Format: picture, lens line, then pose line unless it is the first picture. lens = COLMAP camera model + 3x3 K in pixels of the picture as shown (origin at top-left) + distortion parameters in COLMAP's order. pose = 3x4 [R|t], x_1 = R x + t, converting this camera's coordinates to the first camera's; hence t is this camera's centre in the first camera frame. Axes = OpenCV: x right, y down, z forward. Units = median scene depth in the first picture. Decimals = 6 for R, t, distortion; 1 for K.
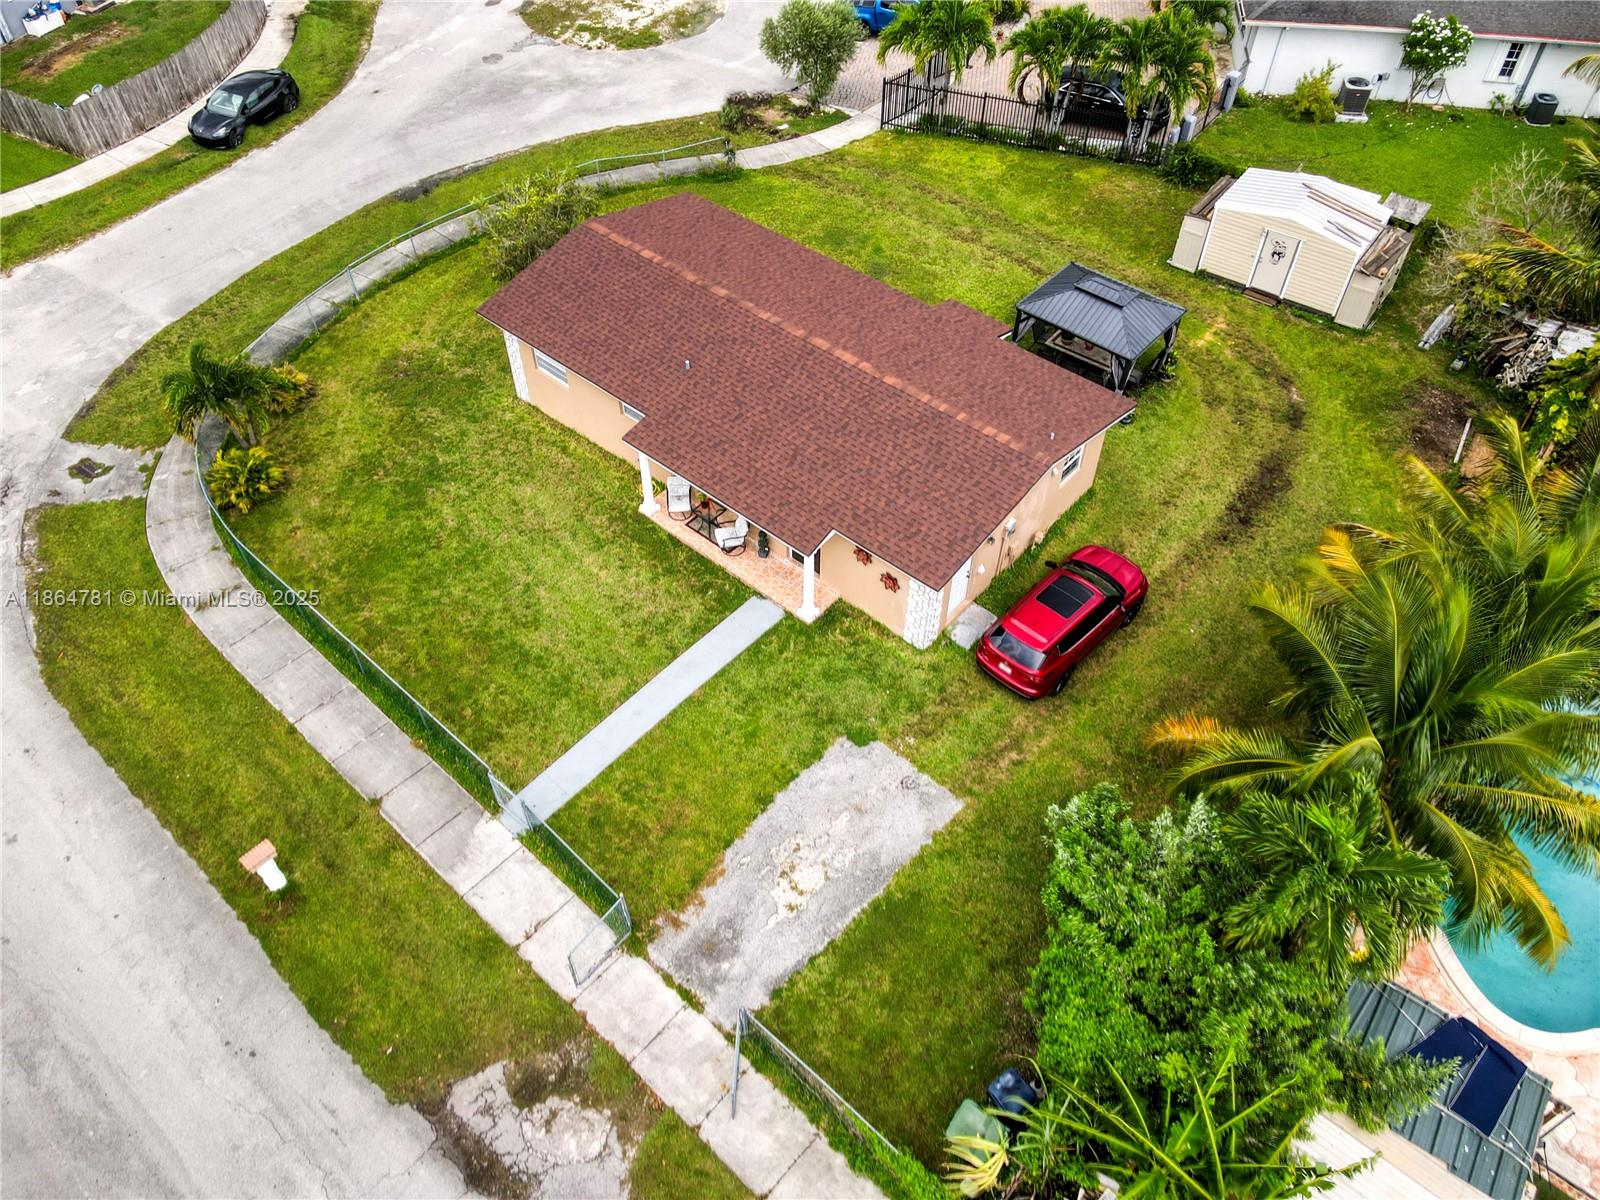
lens RADIAL K [[1159.8, 0, 777.5], [0, 1159.8, 601.3], [0, 0, 1]] dist [0.006266, 0.056220]
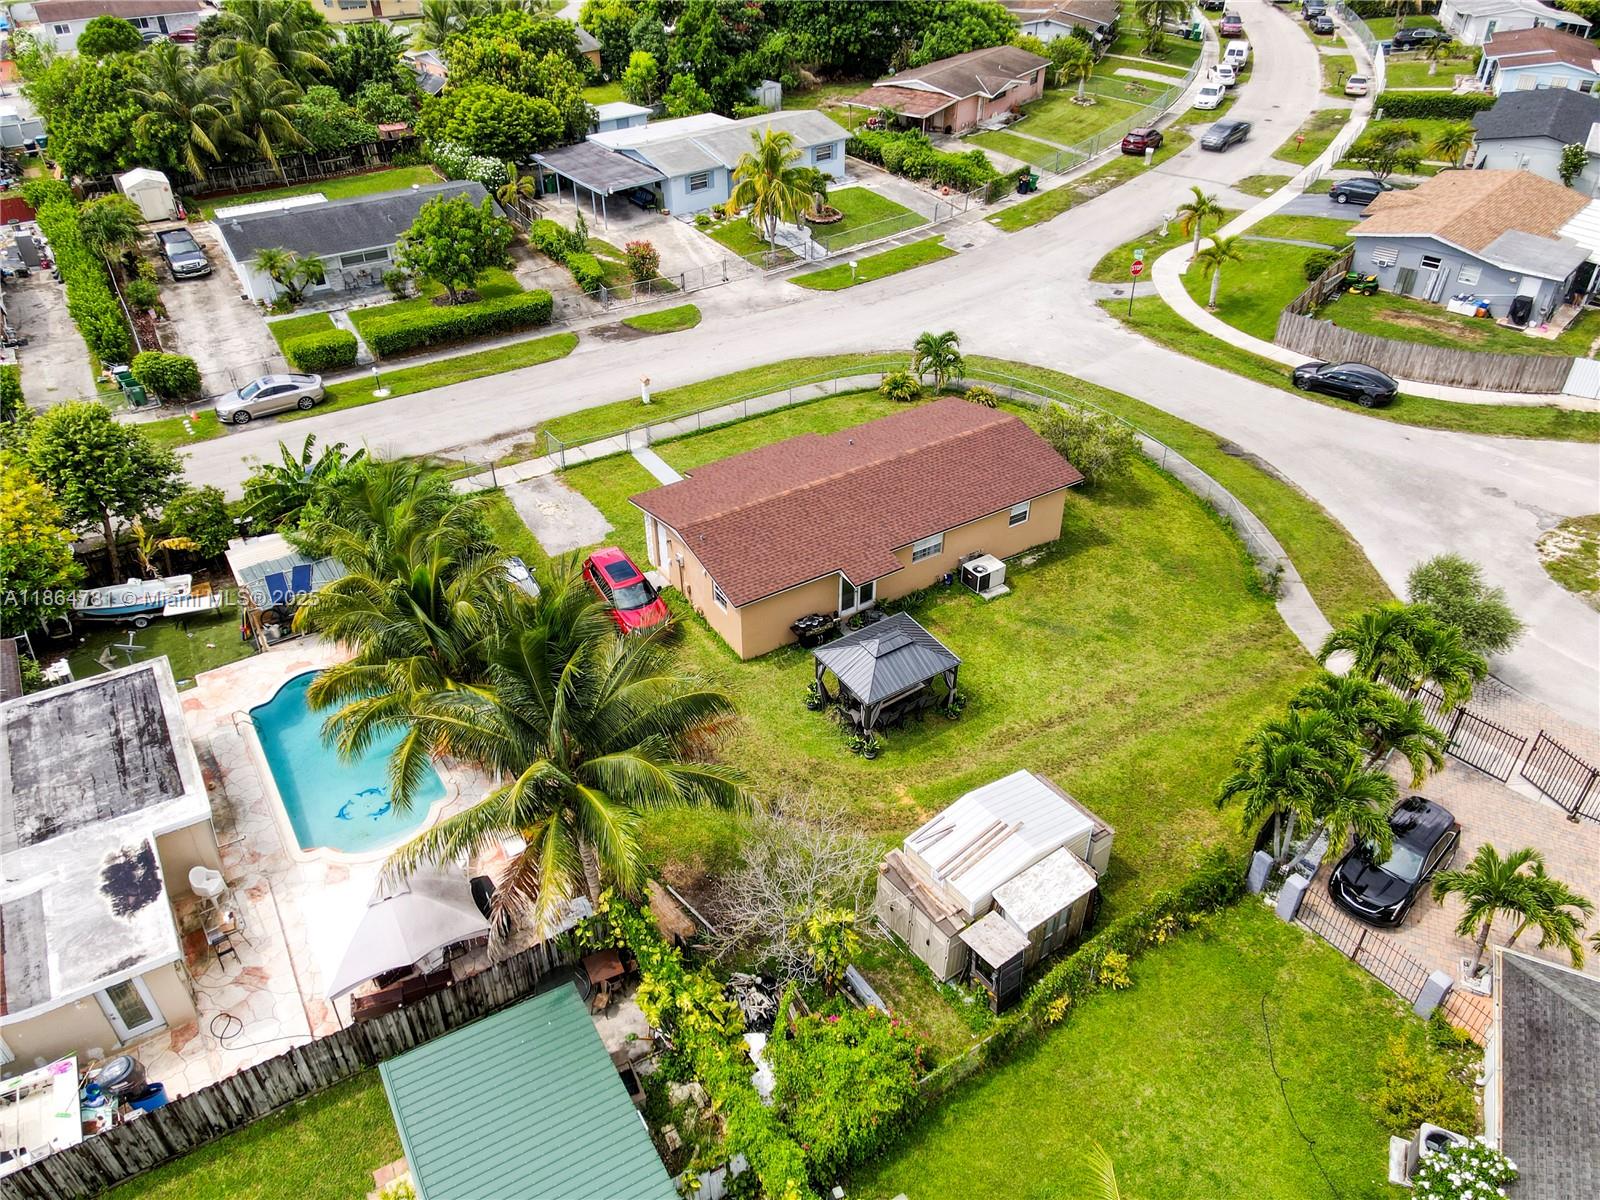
lens RADIAL K [[1171.8, 0, 780.6], [0, 1171.8, 594.1], [0, 0, 1]] dist [0.022163, -0.000804]
pose [[-0.284753, 0.574990, -0.767008, 1.299723], [-0.713114, 0.407651, 0.570341, -0.965058], [0.640612, 0.709371, 0.293954, 0.612863]]
